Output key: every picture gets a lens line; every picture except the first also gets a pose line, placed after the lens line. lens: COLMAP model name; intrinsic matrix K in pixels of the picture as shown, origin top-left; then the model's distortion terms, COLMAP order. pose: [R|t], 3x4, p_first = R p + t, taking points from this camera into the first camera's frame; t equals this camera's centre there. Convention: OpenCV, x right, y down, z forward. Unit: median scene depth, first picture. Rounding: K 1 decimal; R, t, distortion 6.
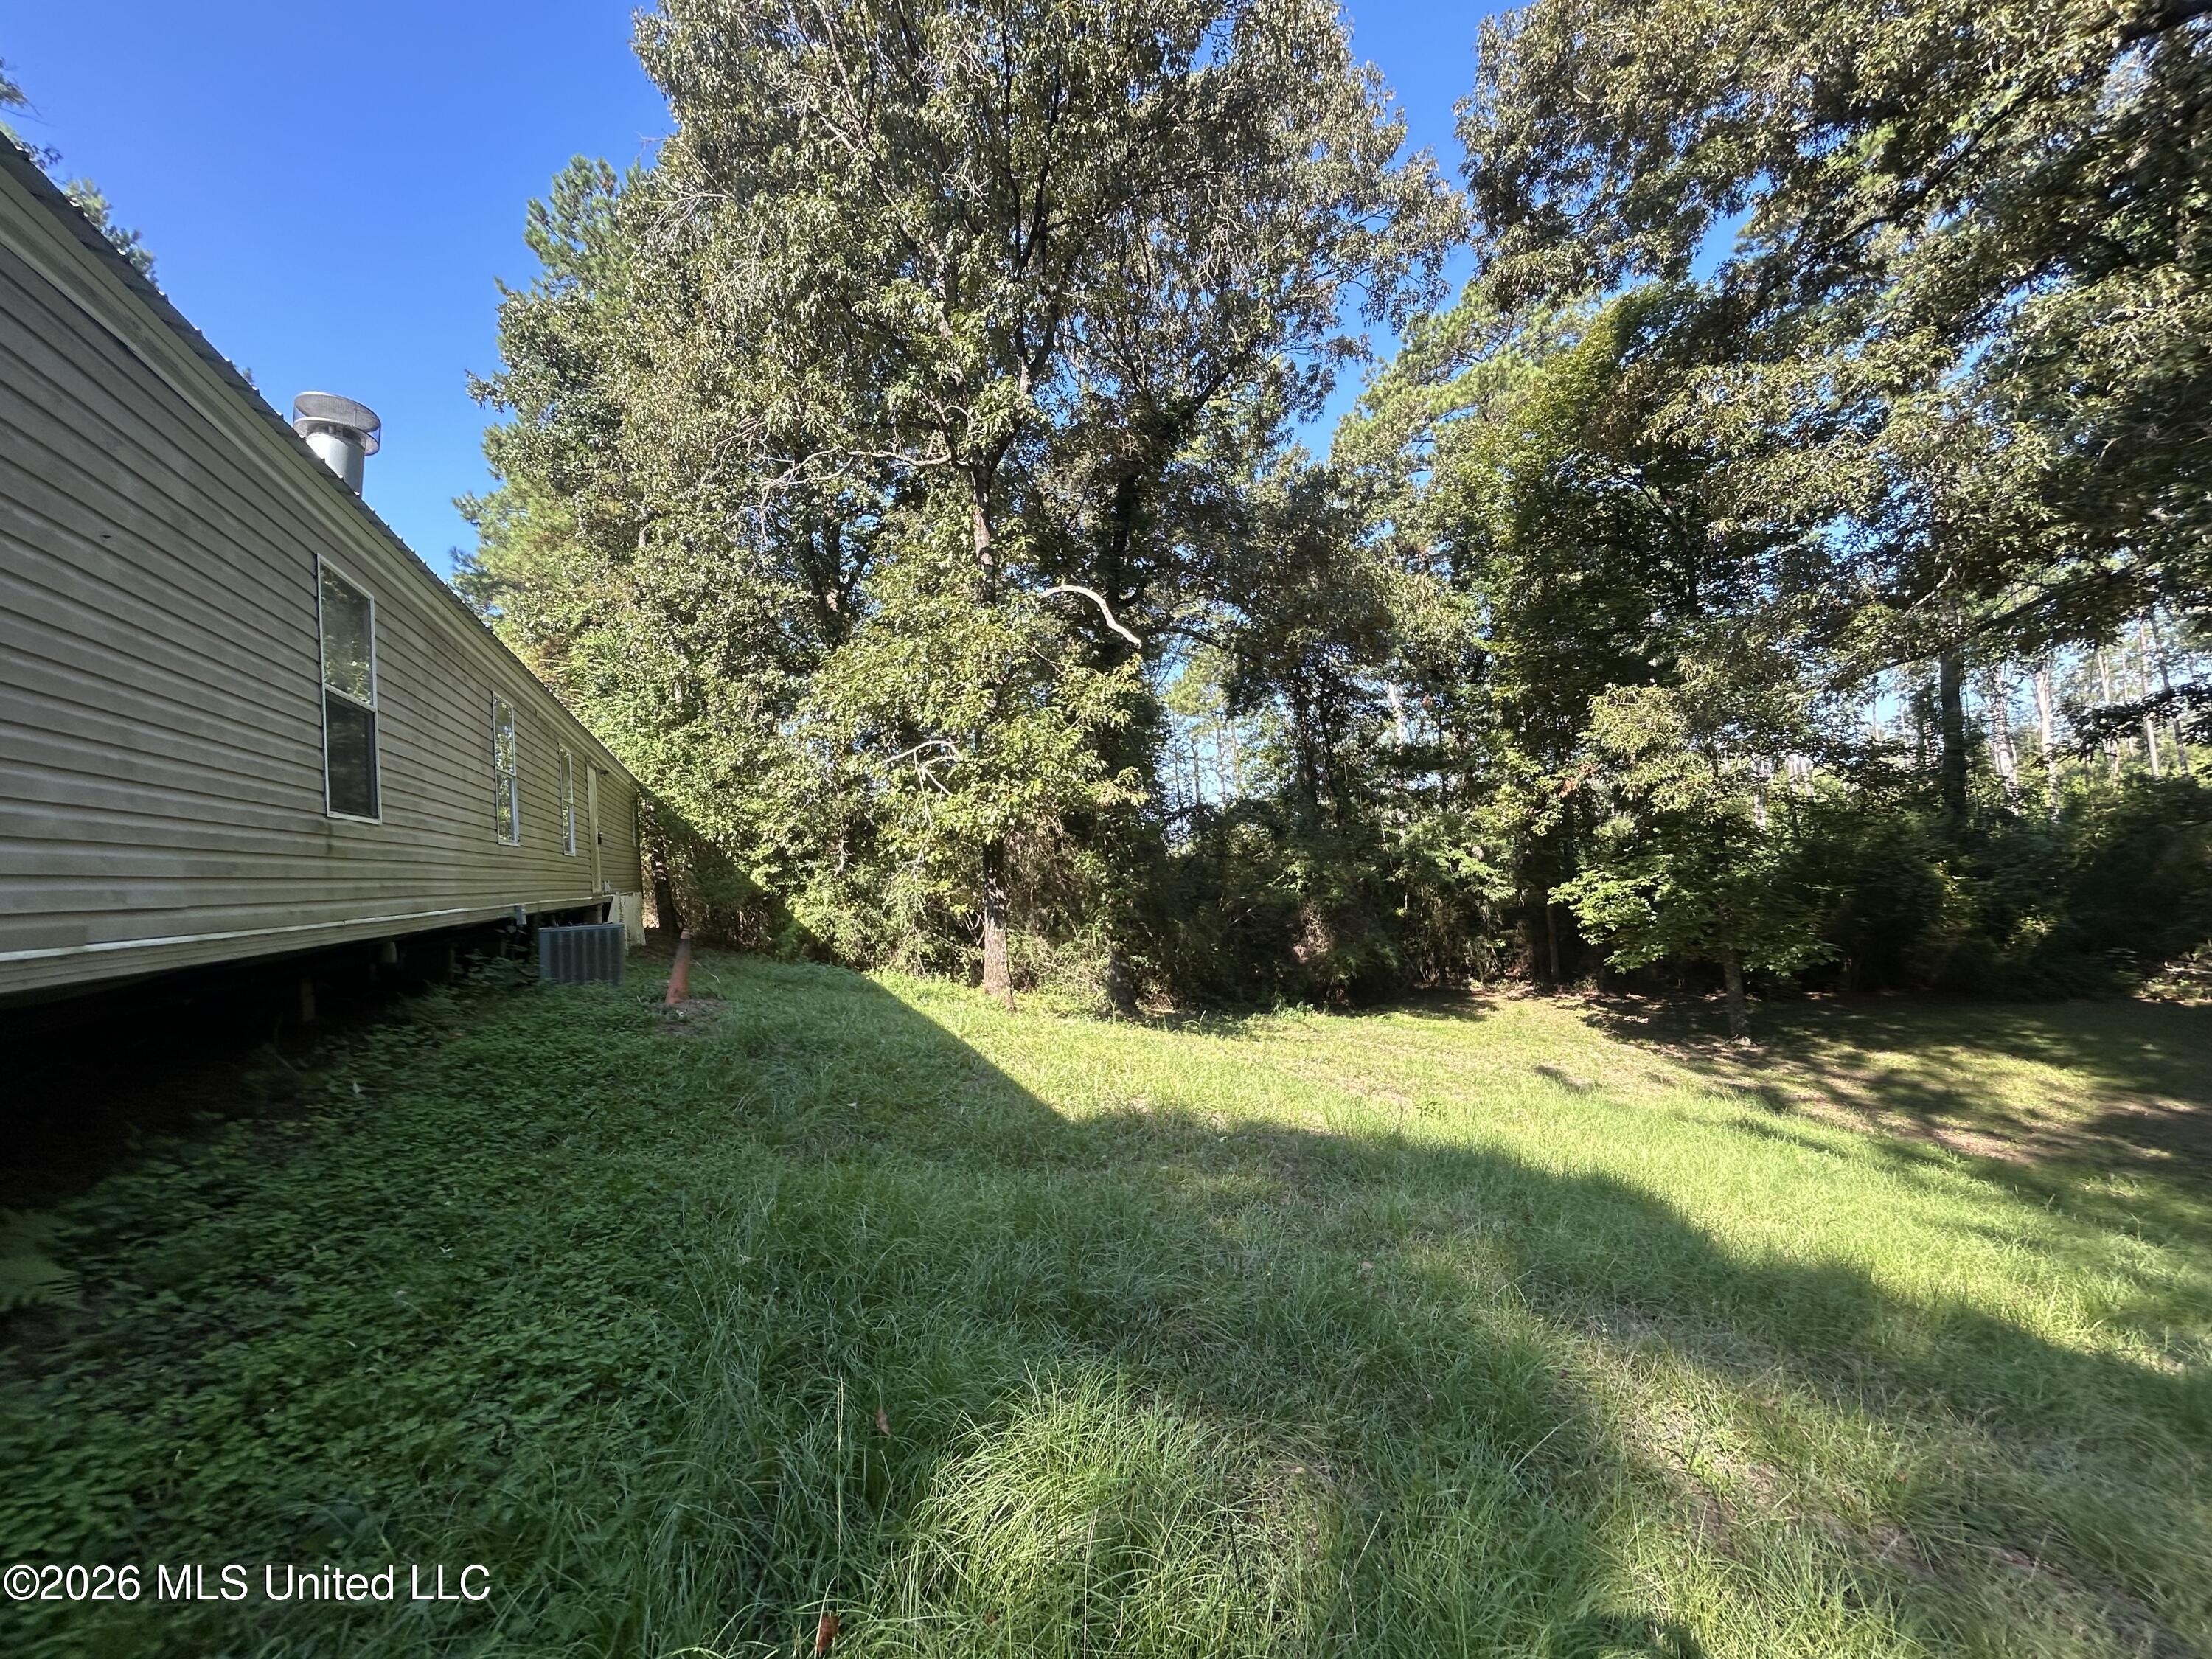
lens RADIAL K [[896.7, 0, 1104.5], [0, 896.7, 829.5], [0, 0, 1]] dist [0.001750, 0.000359]
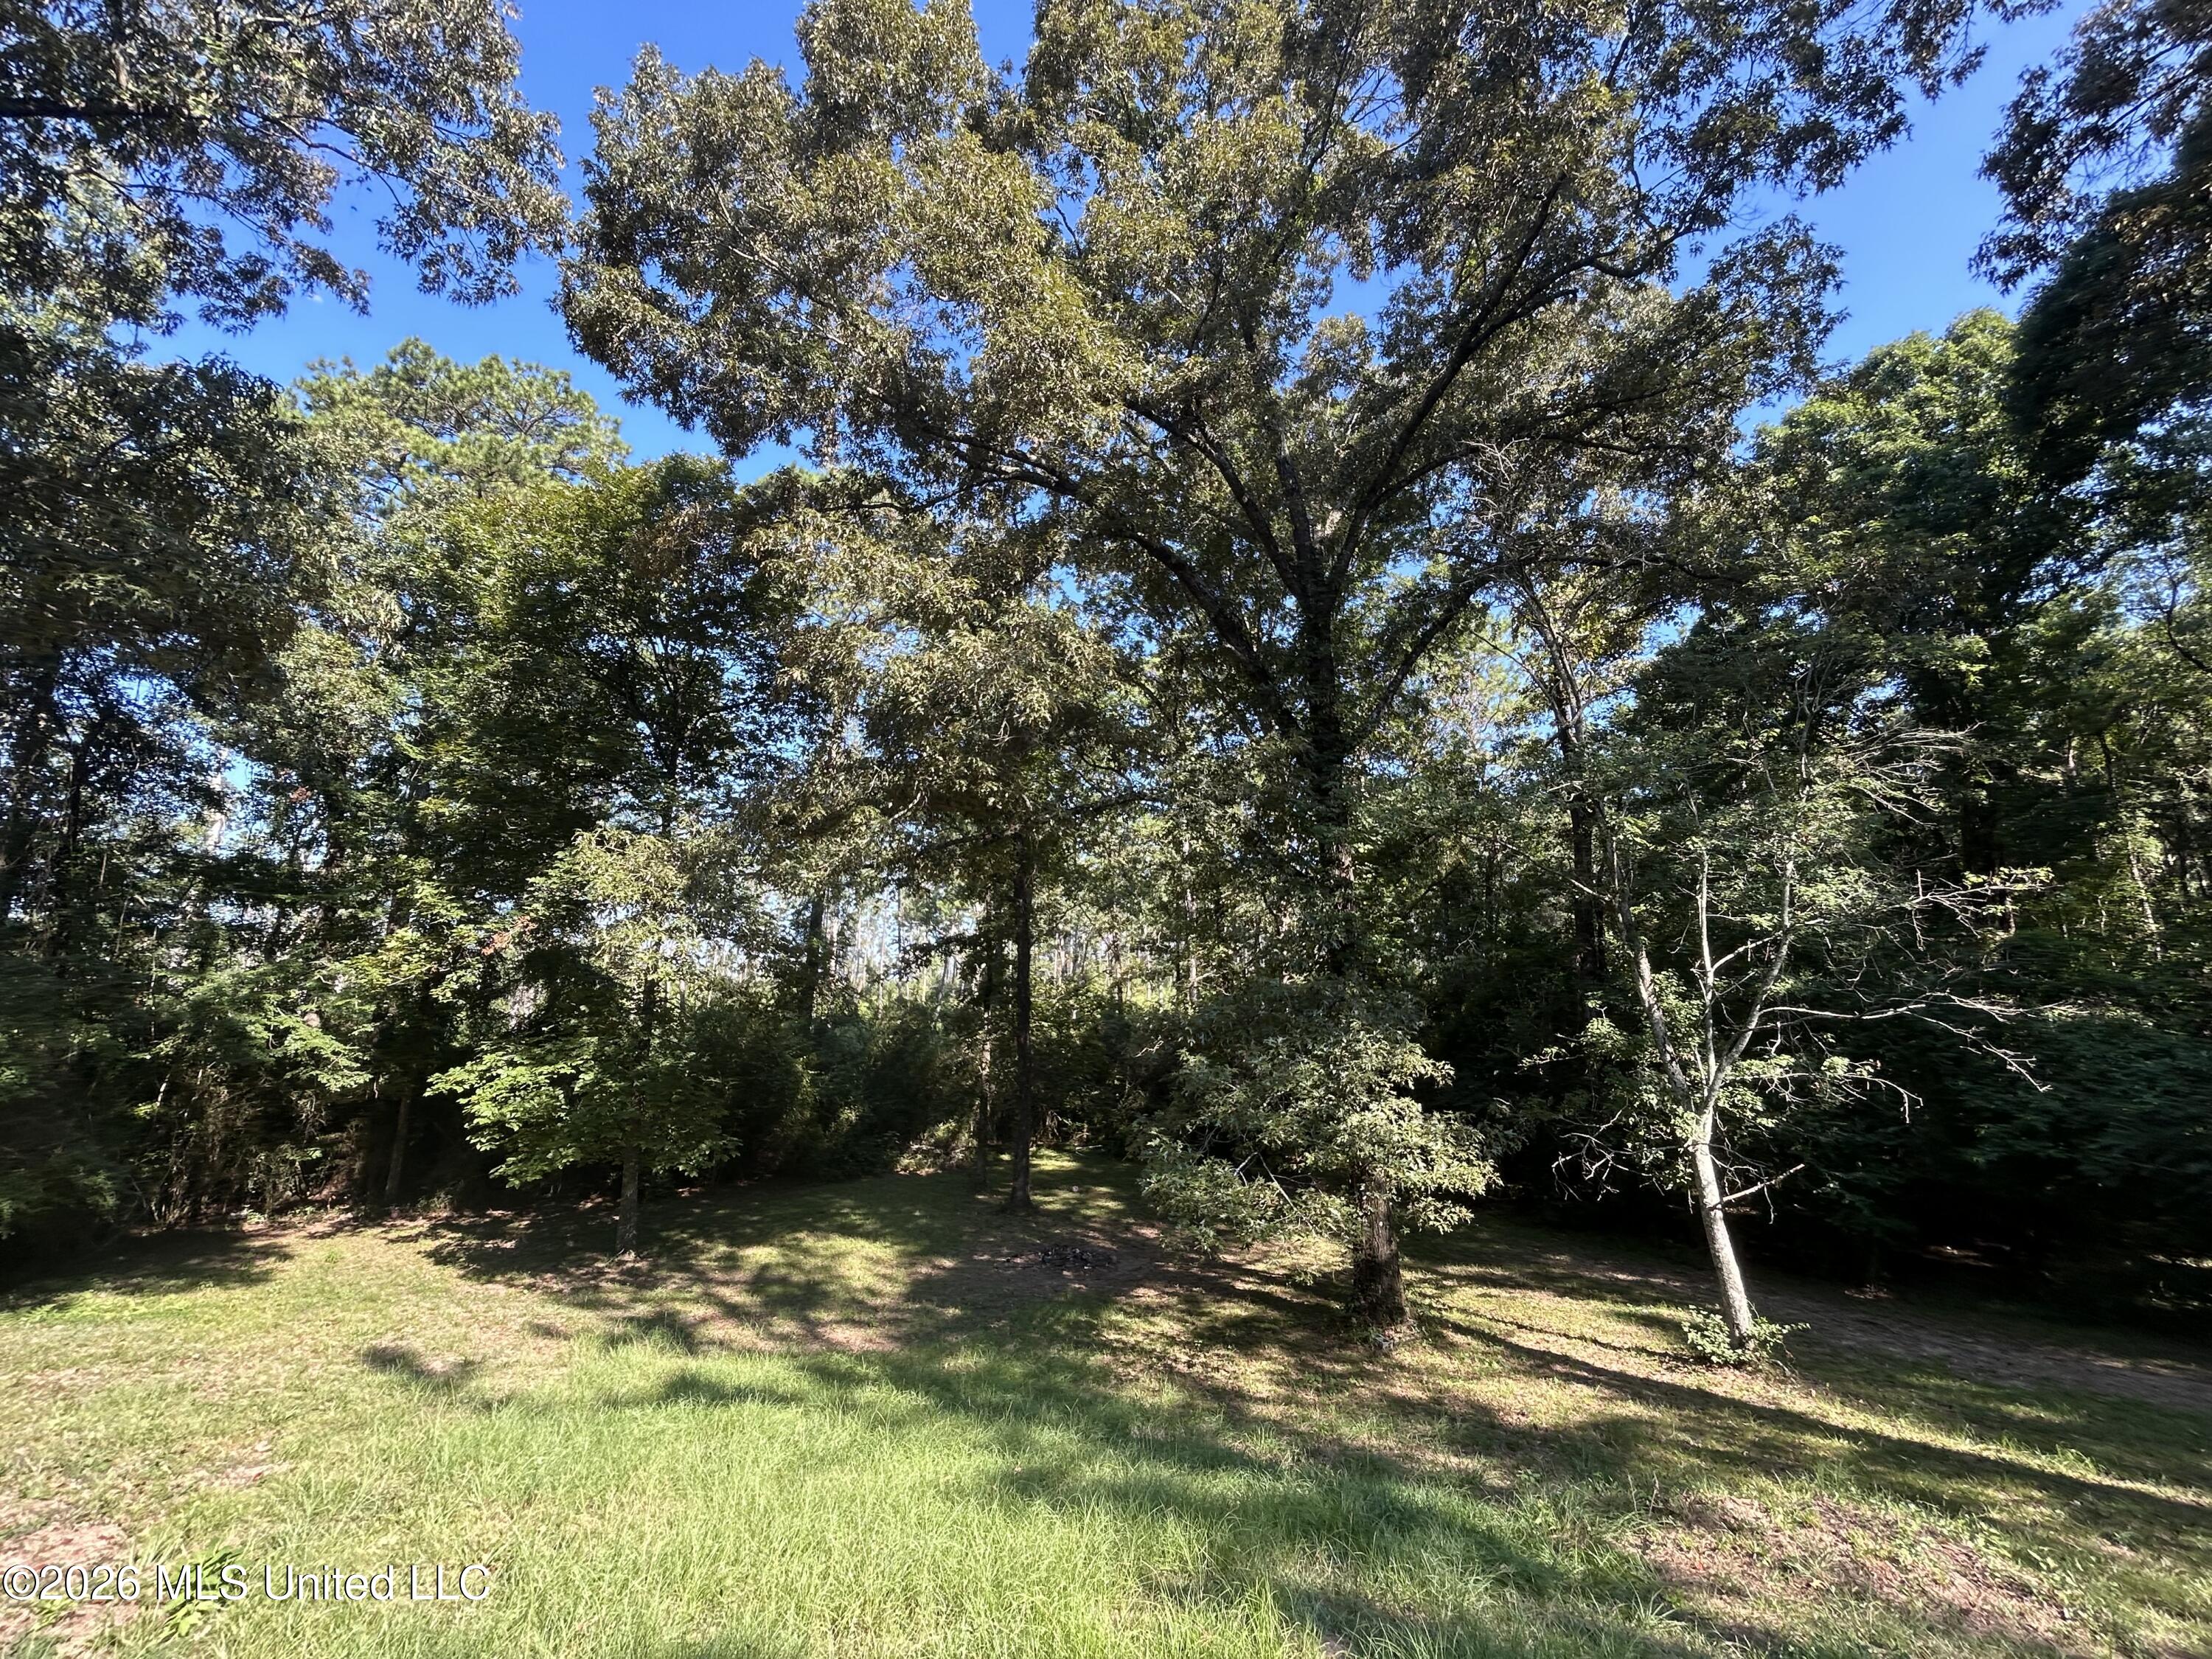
lens RADIAL K [[896.7, 0, 1103.5], [0, 896.7, 831.2], [0, 0, 1]] dist [0.001750, 0.000359]
pose [[0.424572, 0.256709, 0.868239, 0.021677], [-0.075285, 0.965652, -0.248695, 0.010228], [-0.902259, 0.040223, 0.429315, 0.122286]]
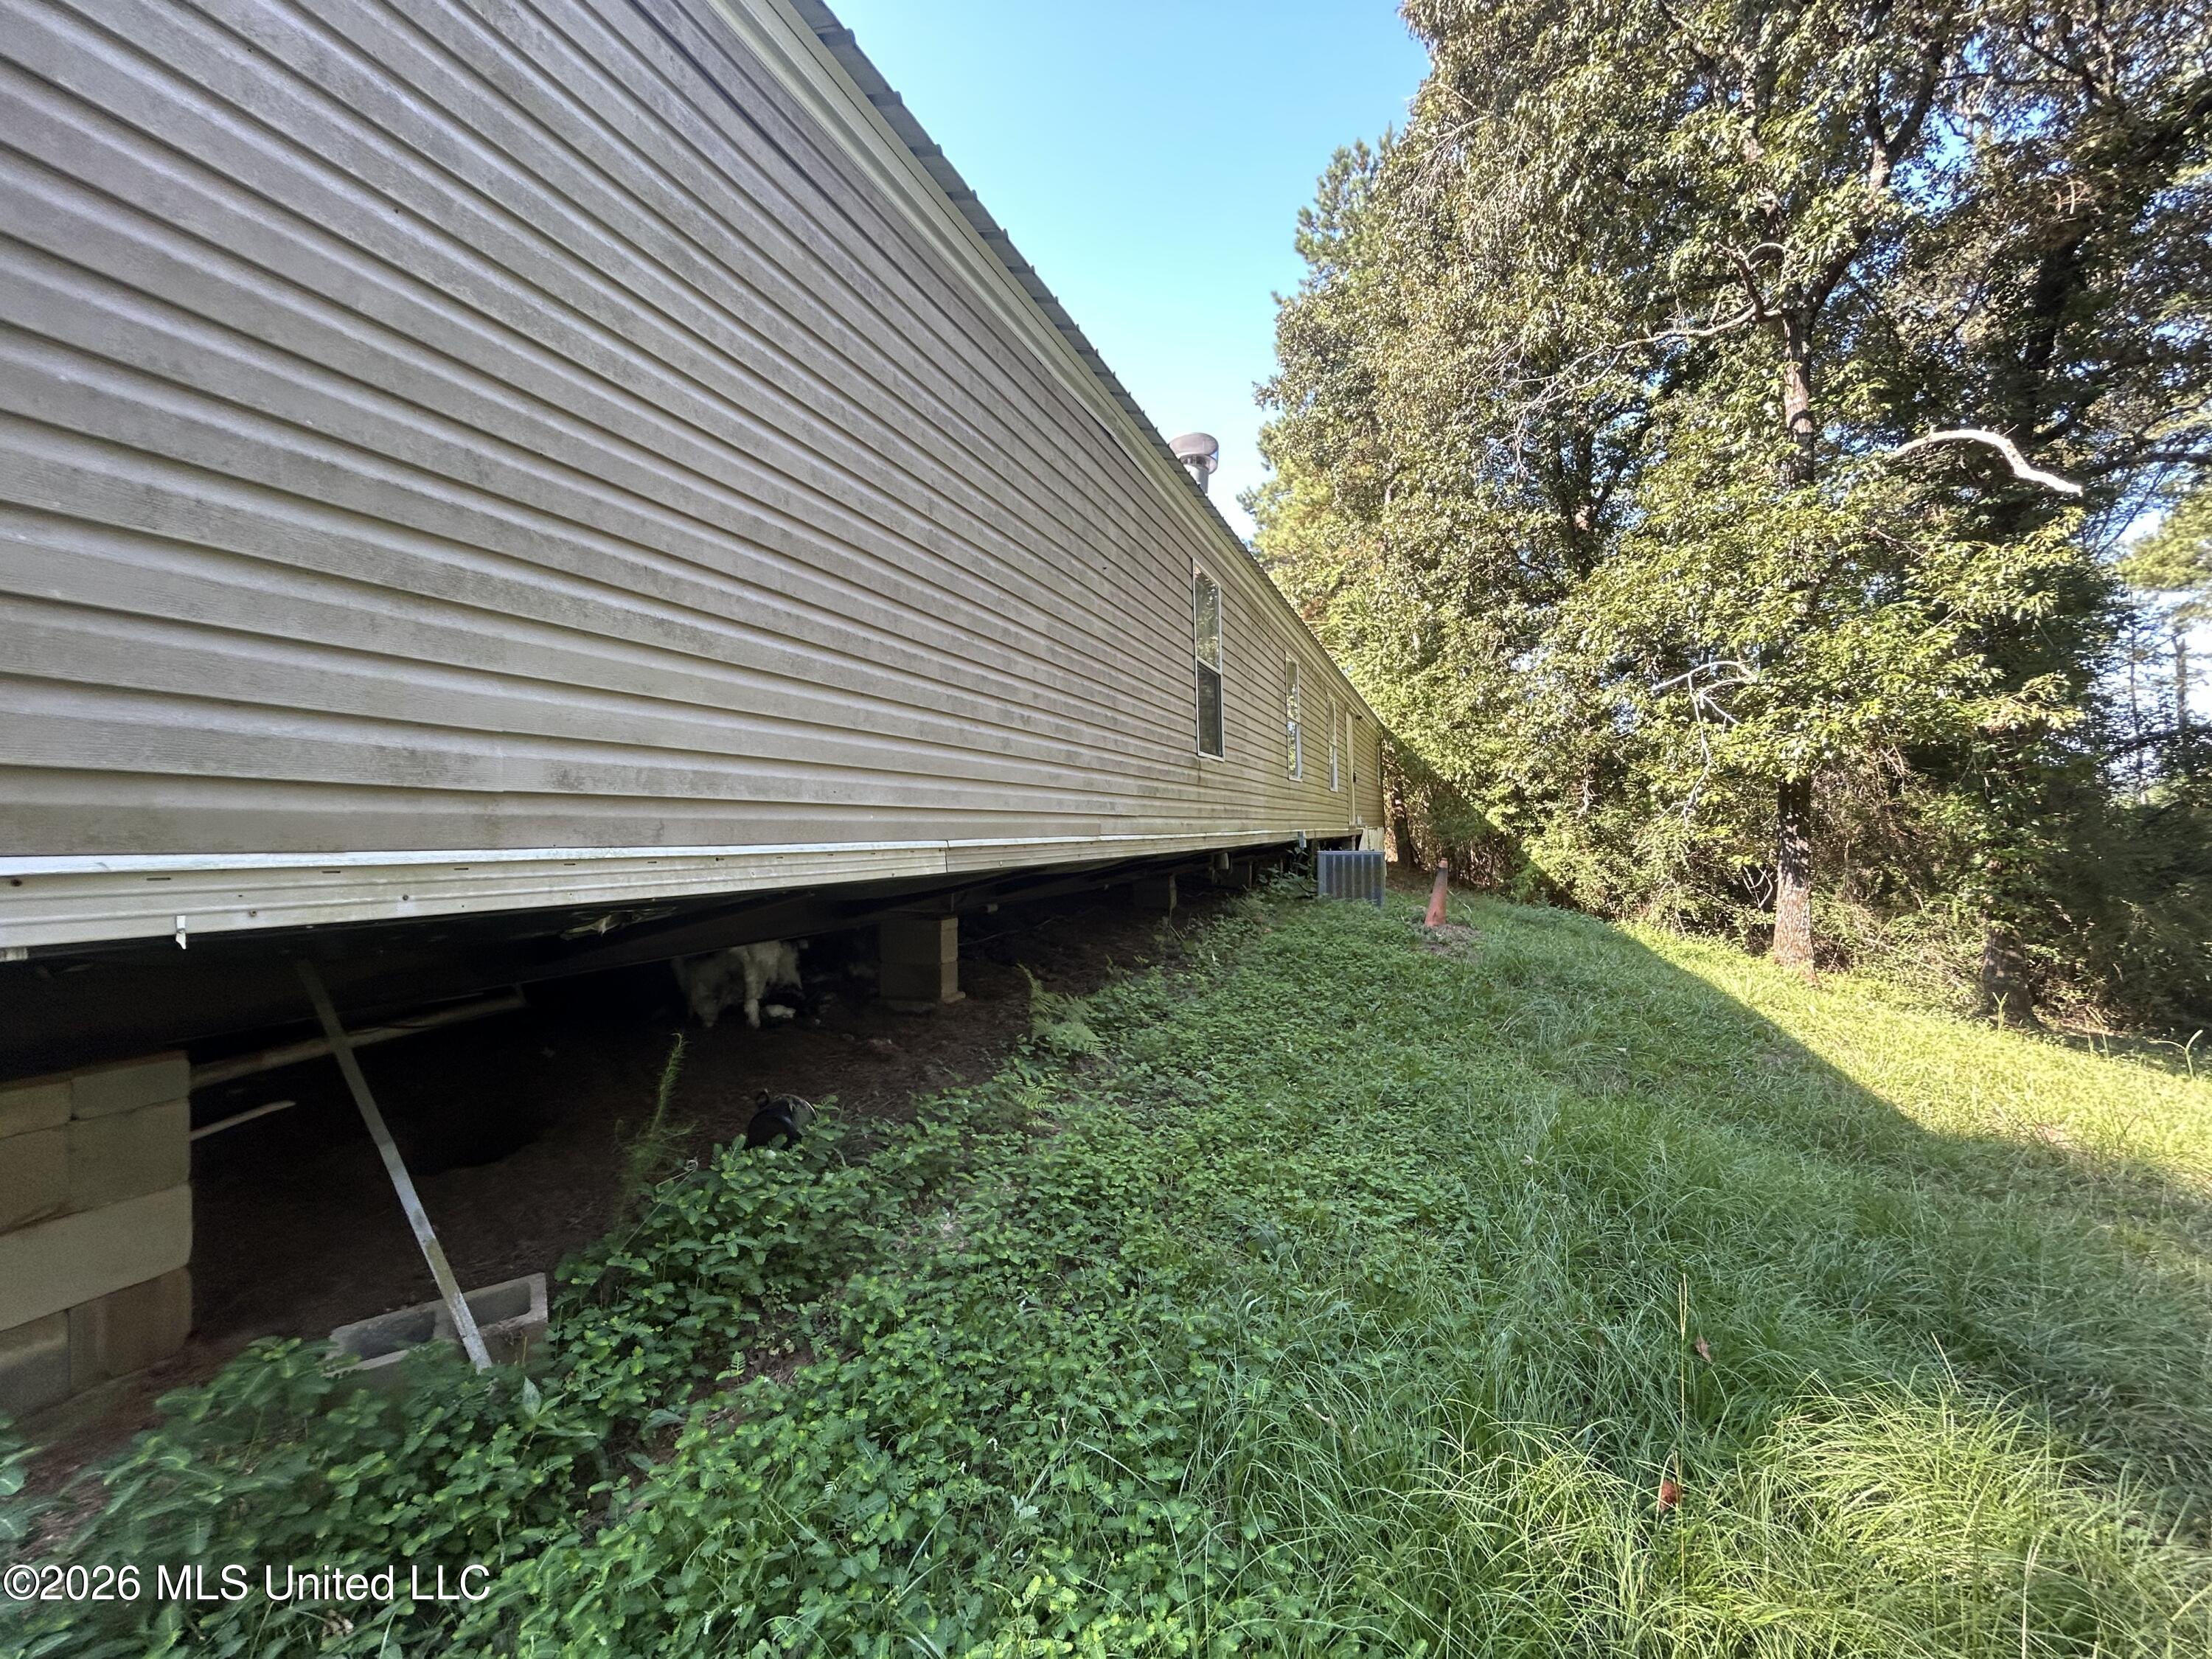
lens RADIAL K [[896.7, 0, 1106.2], [0, 896.7, 829.6], [0, 0, 1]] dist [0.001750, 0.000359]
pose [[0.720819, 0.040683, -0.691928, -0.017649], [0.004165, 0.998004, 0.063018, 0.007082], [0.693111, -0.048307, 0.719210, -0.039442]]
